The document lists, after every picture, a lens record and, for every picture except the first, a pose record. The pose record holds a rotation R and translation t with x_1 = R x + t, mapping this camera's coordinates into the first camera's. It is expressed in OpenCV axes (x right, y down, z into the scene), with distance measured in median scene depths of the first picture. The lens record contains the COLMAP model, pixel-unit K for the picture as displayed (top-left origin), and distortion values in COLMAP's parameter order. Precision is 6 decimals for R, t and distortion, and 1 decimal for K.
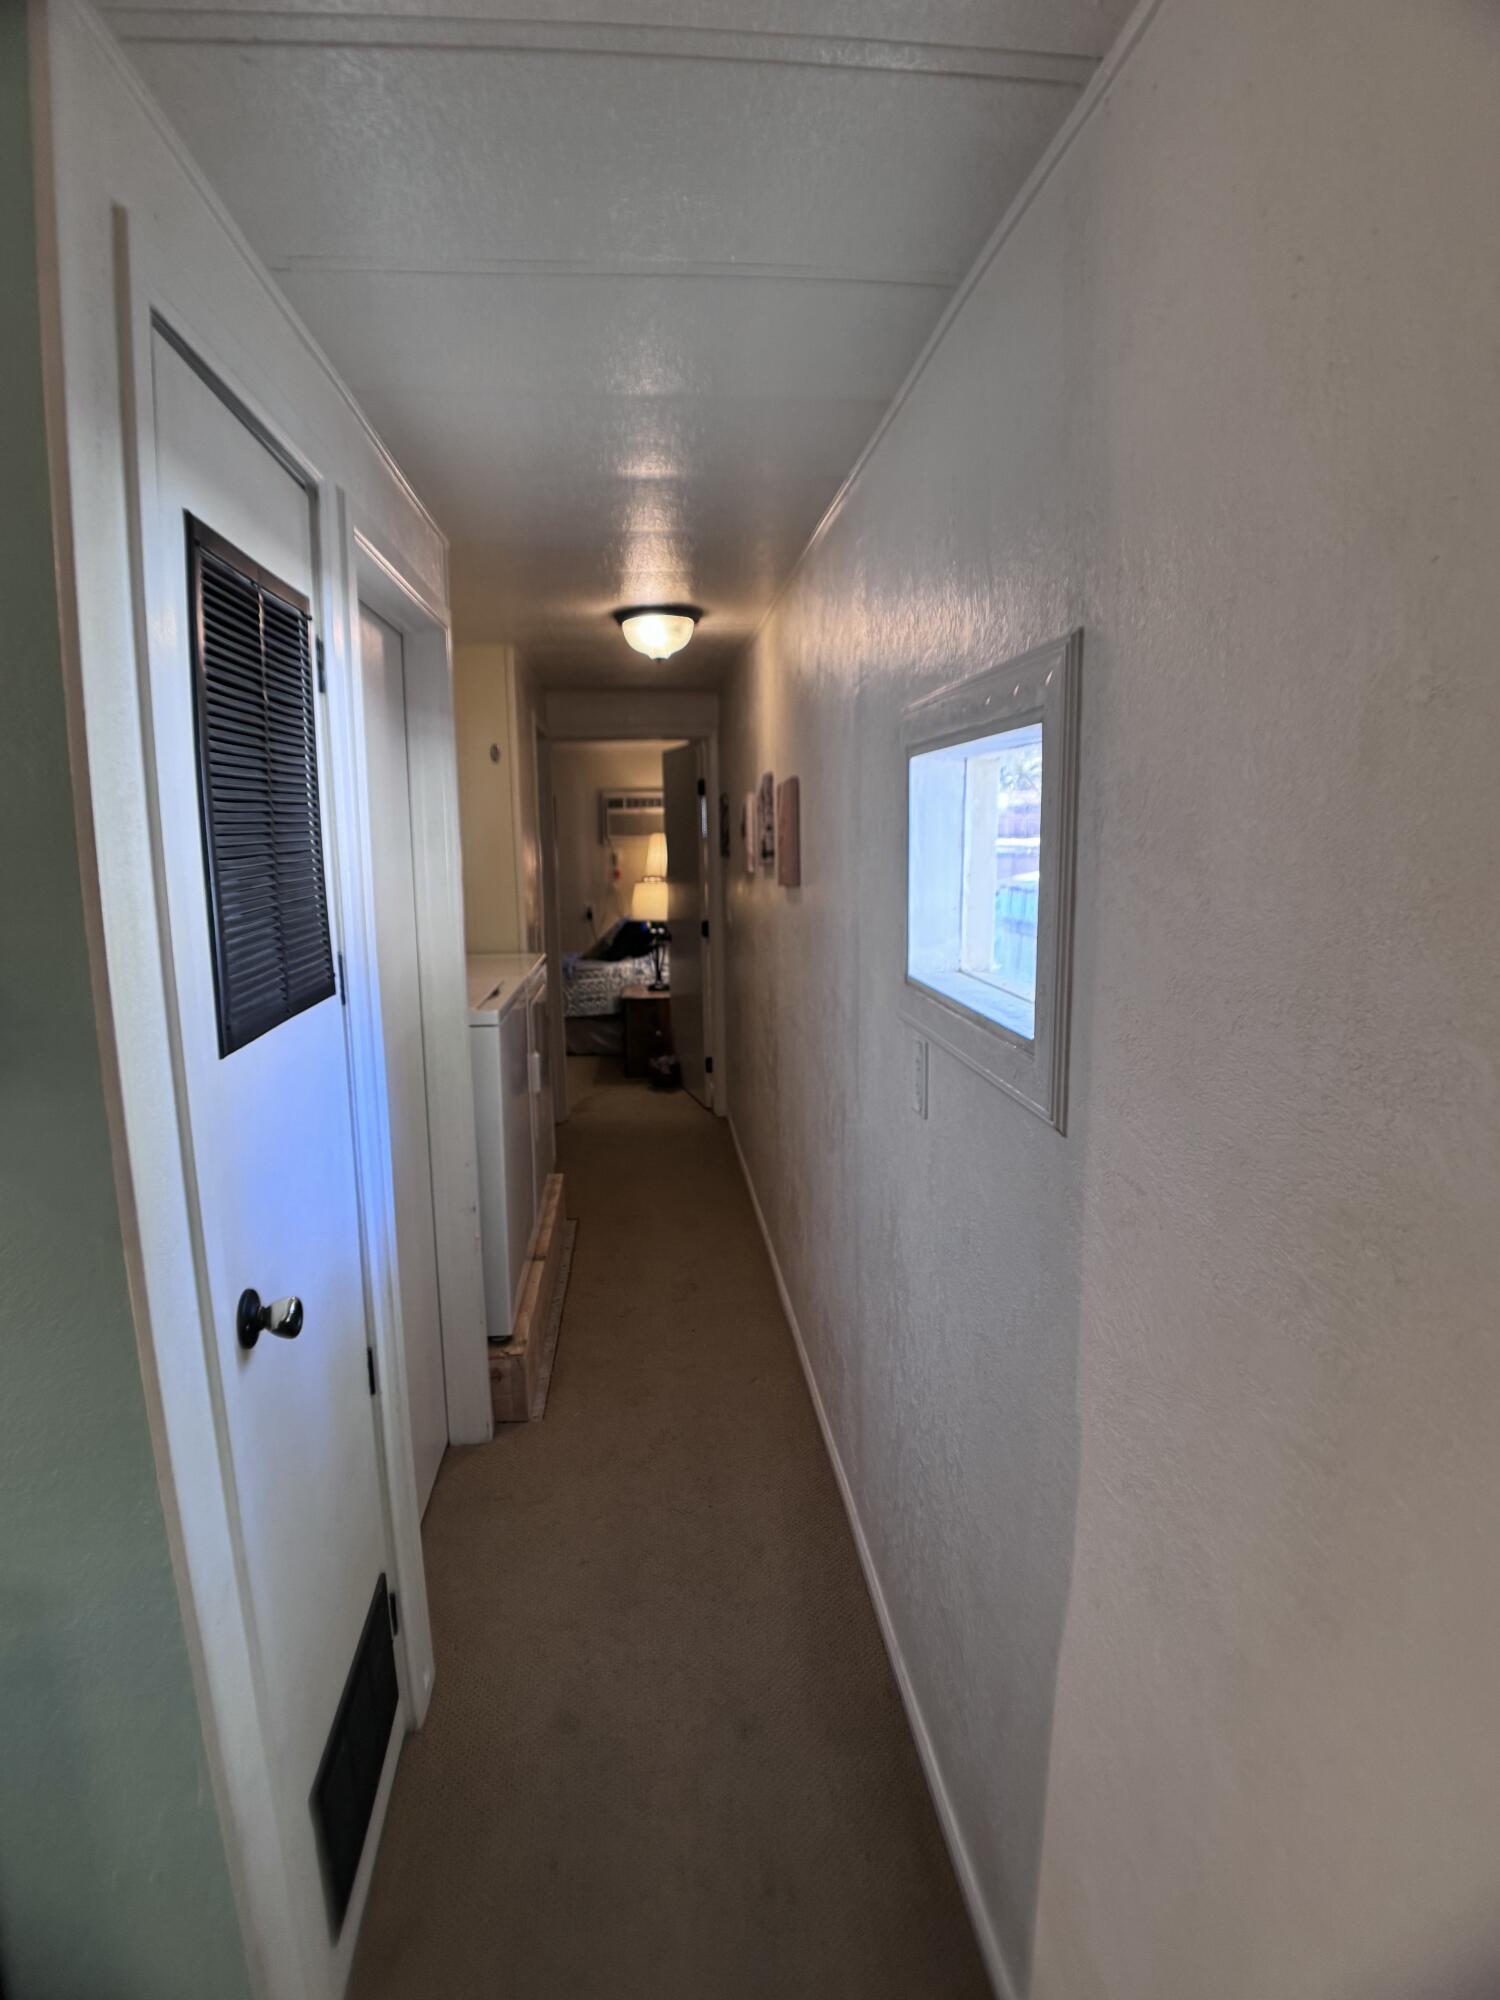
lens RADIAL K [[1131.1, 0, 750.0], [0, 1131.1, 1000.0], [0, 0, 1]] dist [-0.069108, 0.002046]
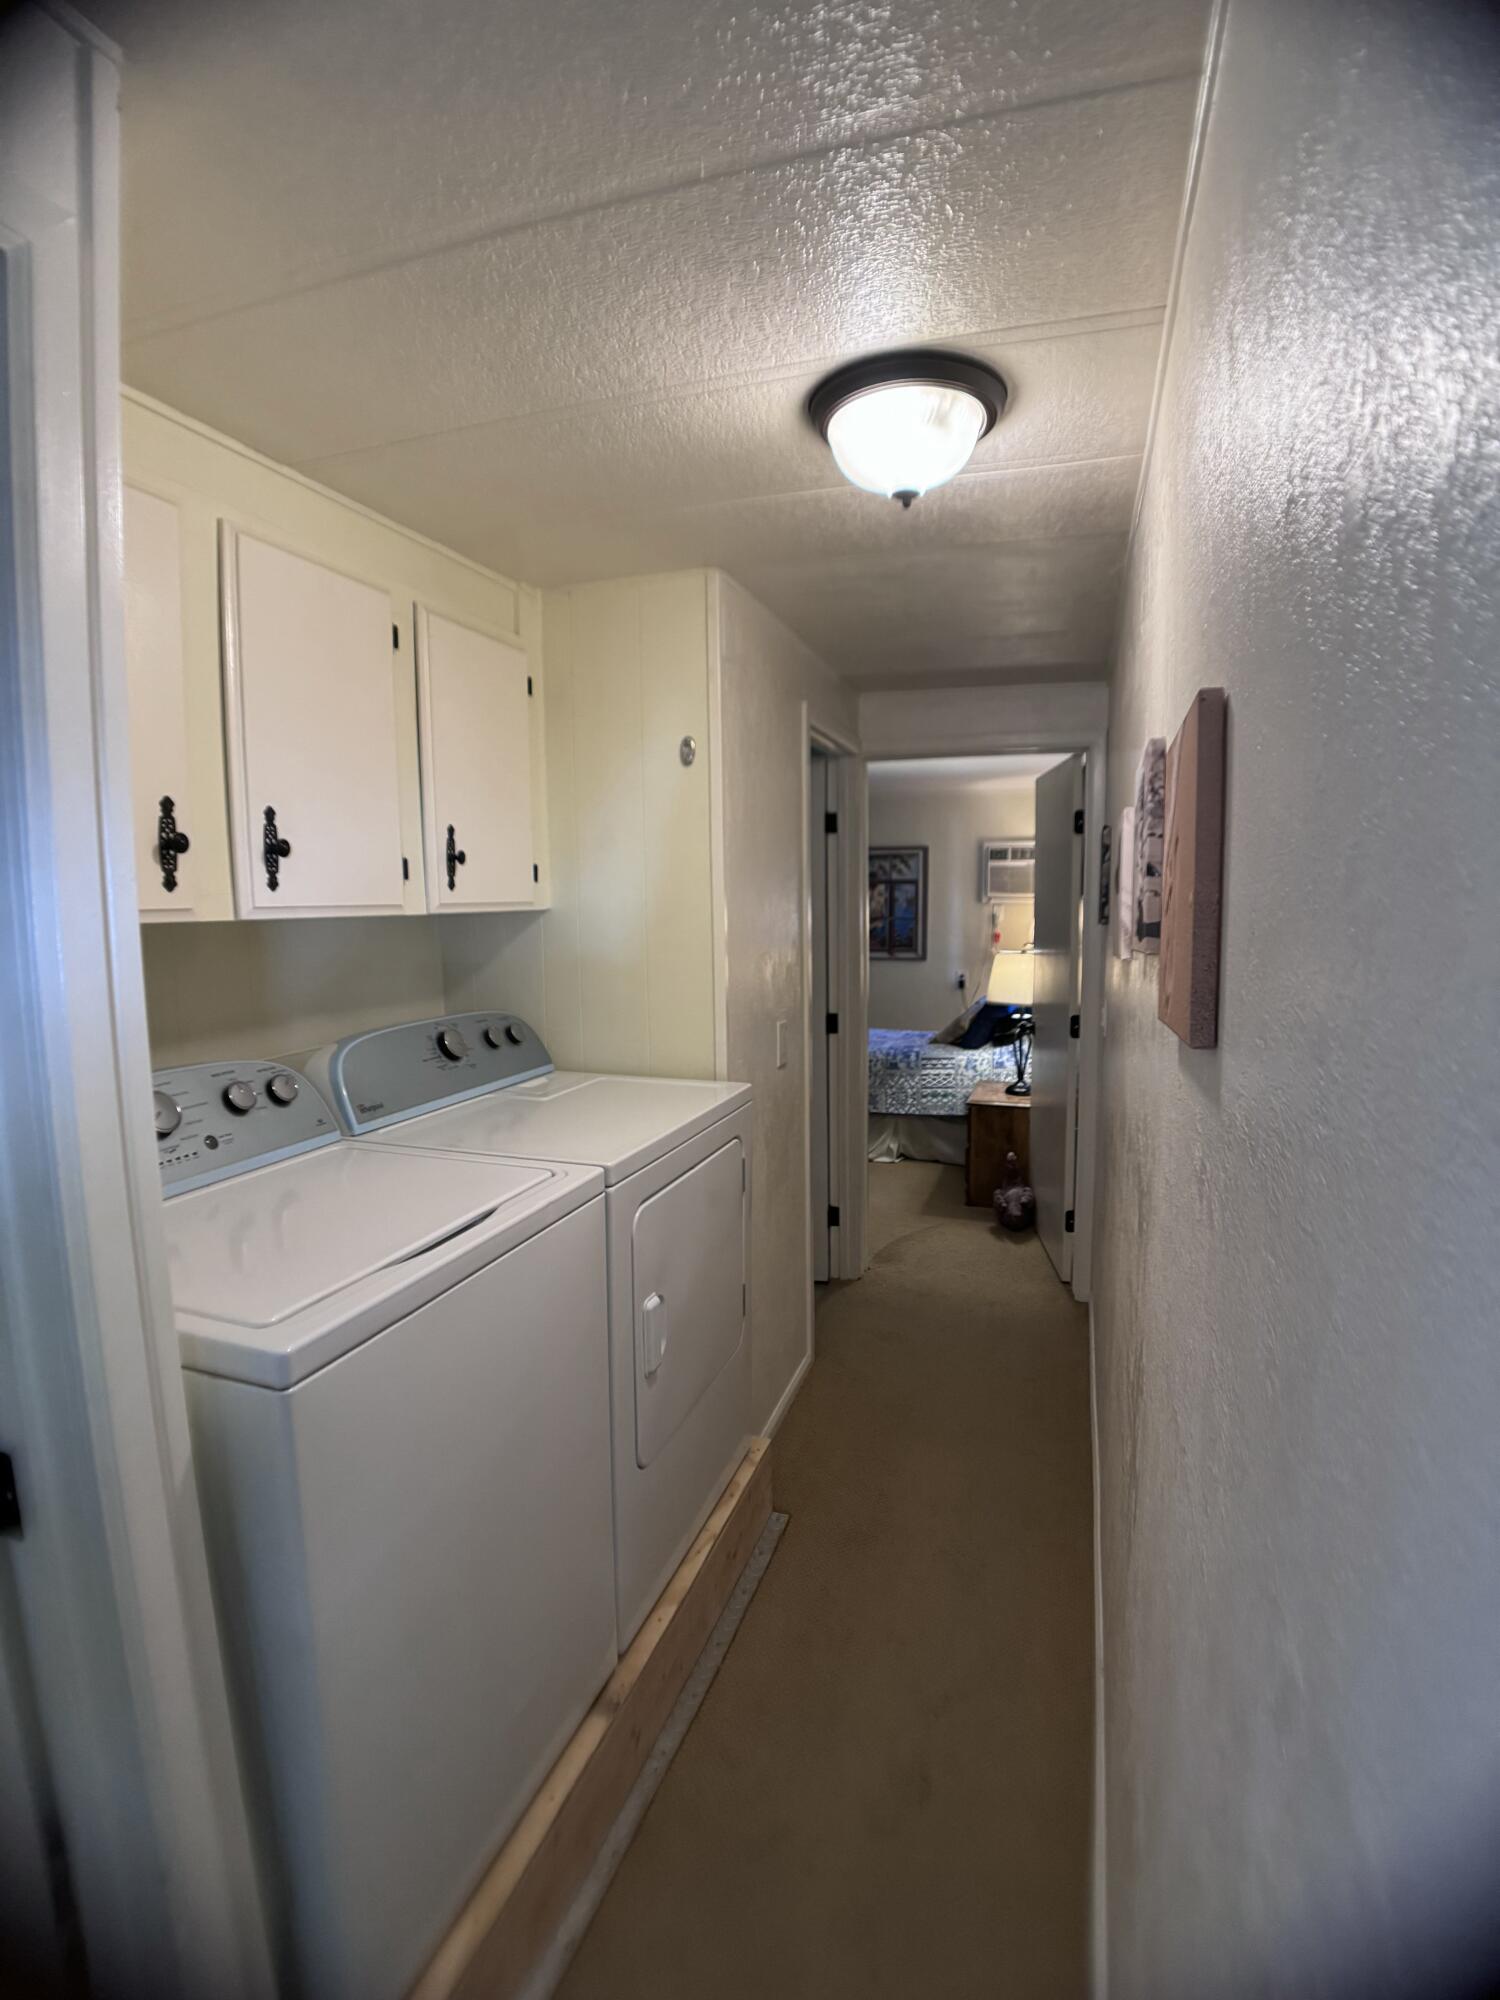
lens RADIAL K [[975.1, 0, 750.0], [0, 975.1, 1000.0], [0, 0, 1]] dist [-0.081198, -0.000003]
pose [[0.913007, 0.049886, -0.404882, 0.014556], [-0.064127, 0.997706, -0.021677, -0.046022], [0.402872, 0.045755, 0.914112, 0.328167]]
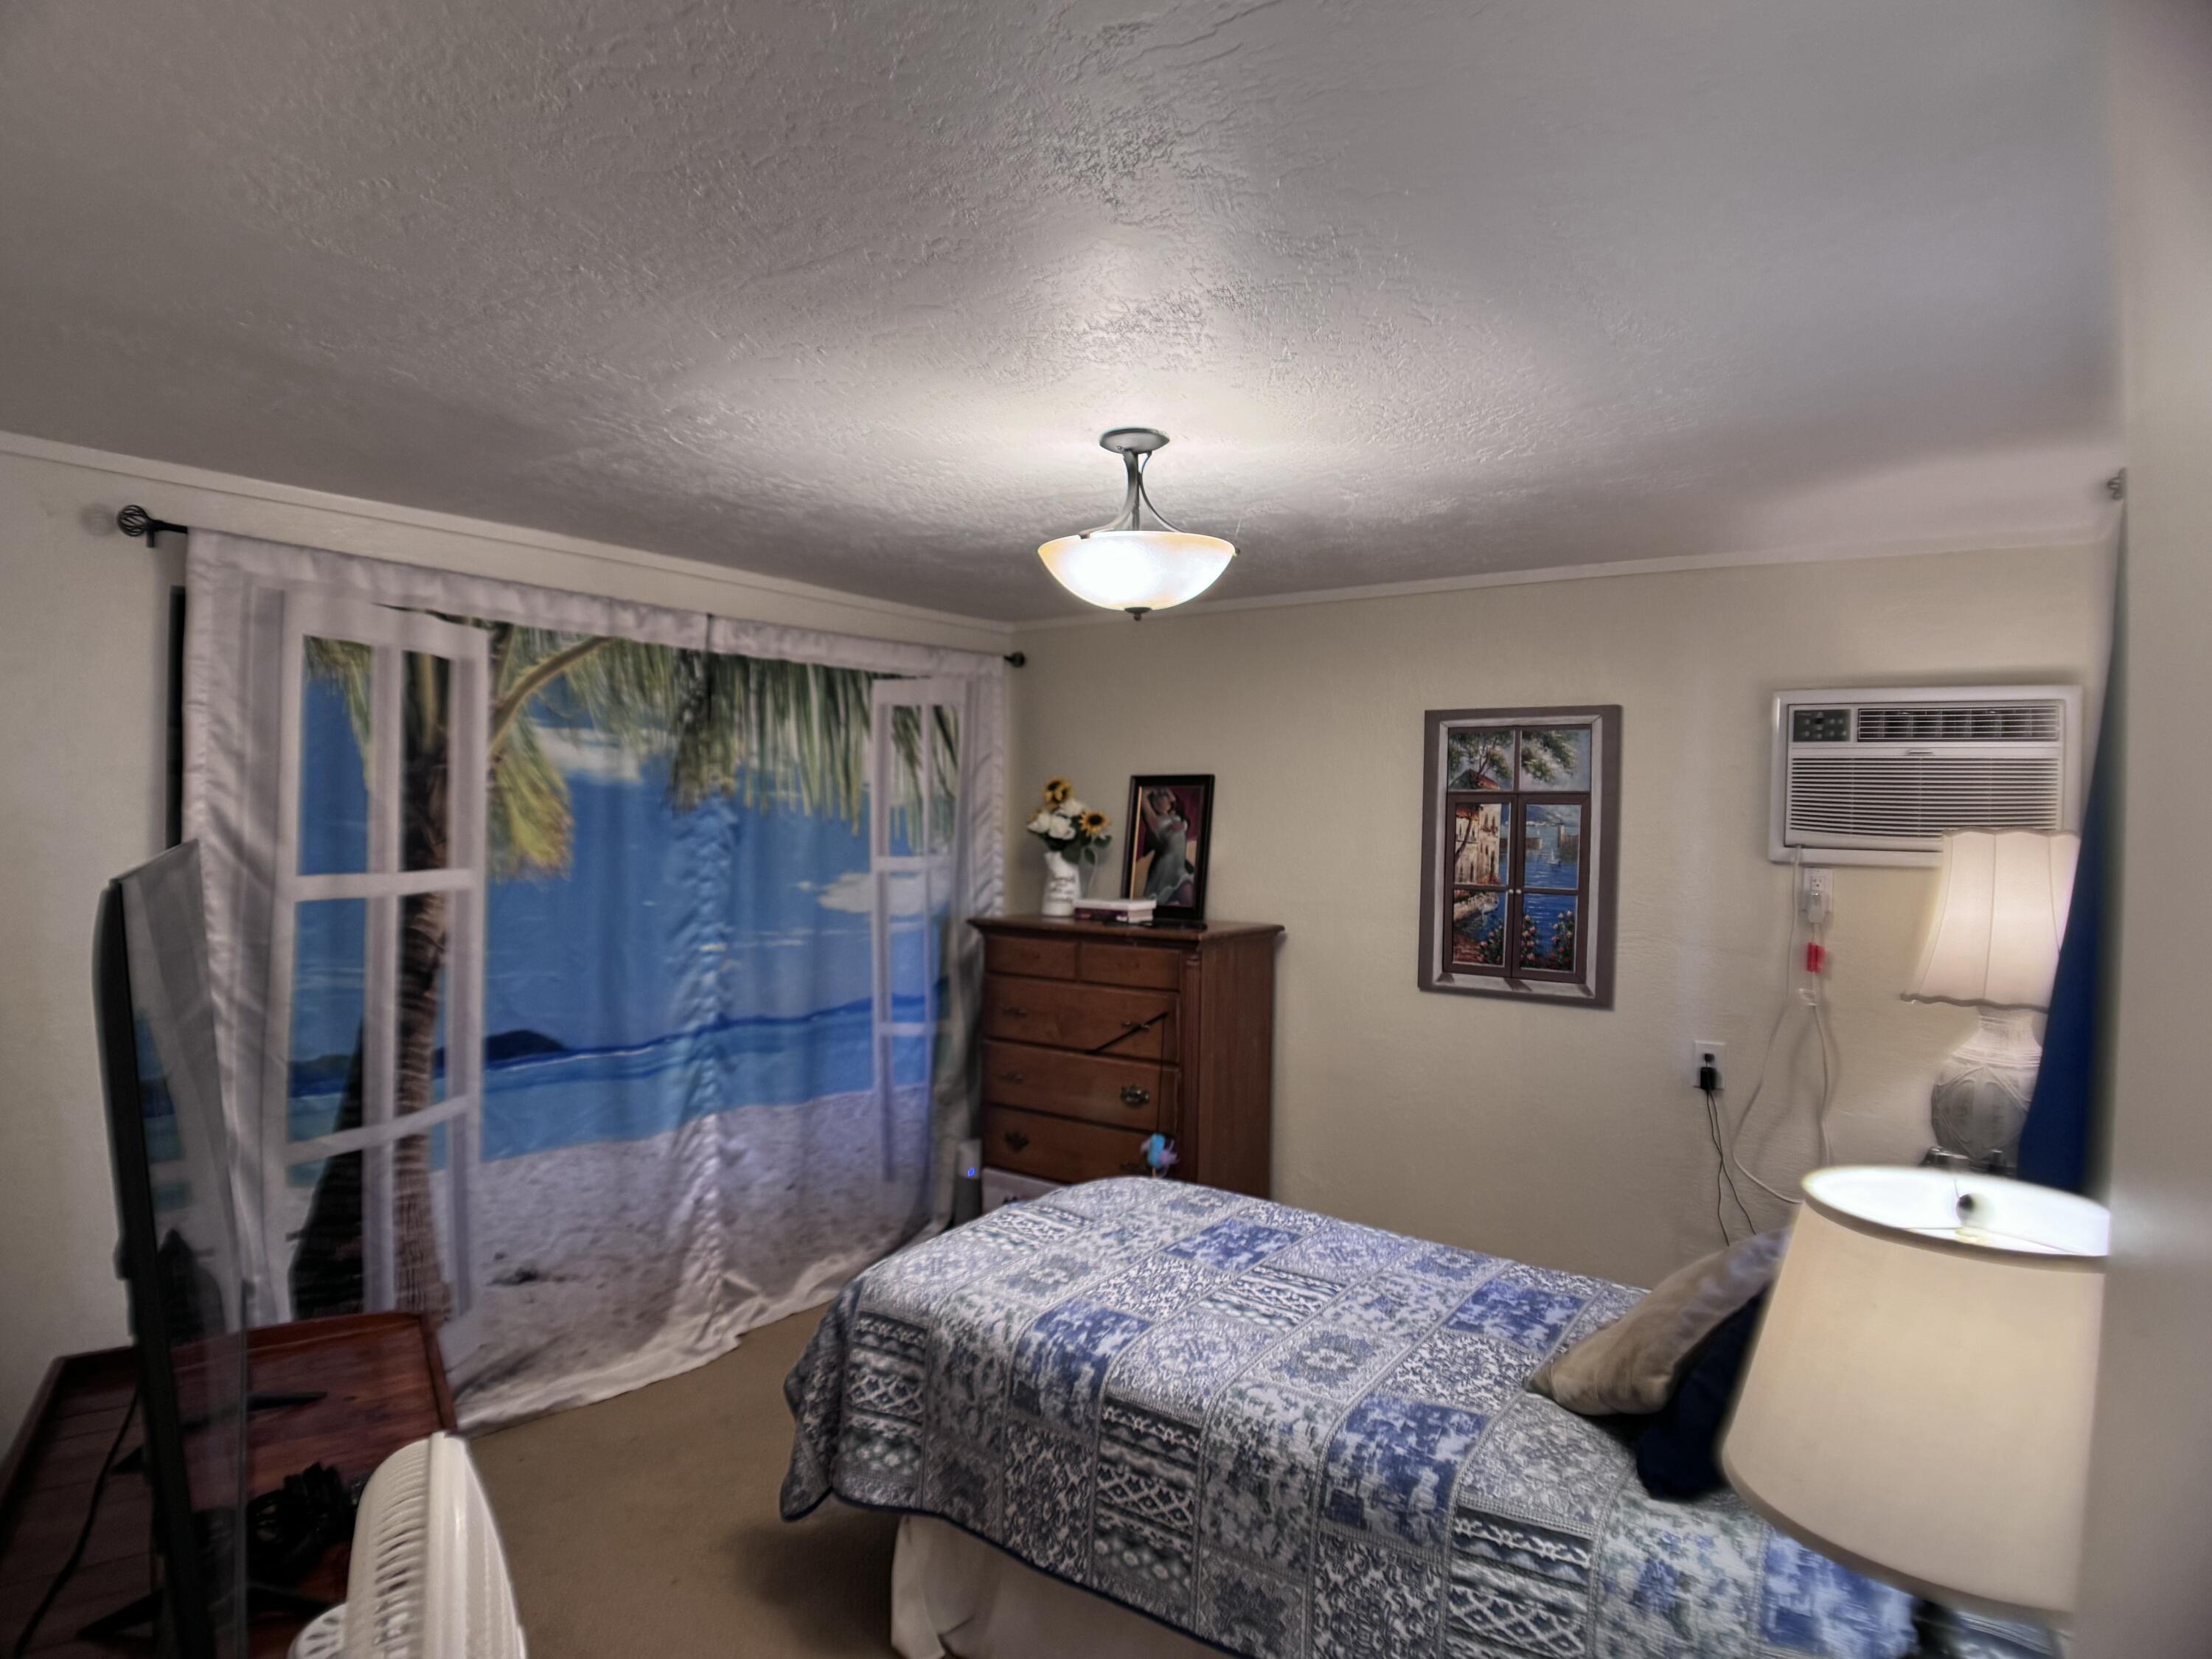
lens RADIAL K [[1251.0, 0, 1102.2], [0, 1251.0, 818.7], [0, 0, 1]] dist [-0.069108, 0.002046]
pose [[0.761131, 0.029970, -0.647905, -0.067616], [-0.119711, 0.988261, -0.094917, -0.121943], [0.637455, 0.149805, 0.755784, 0.810675]]
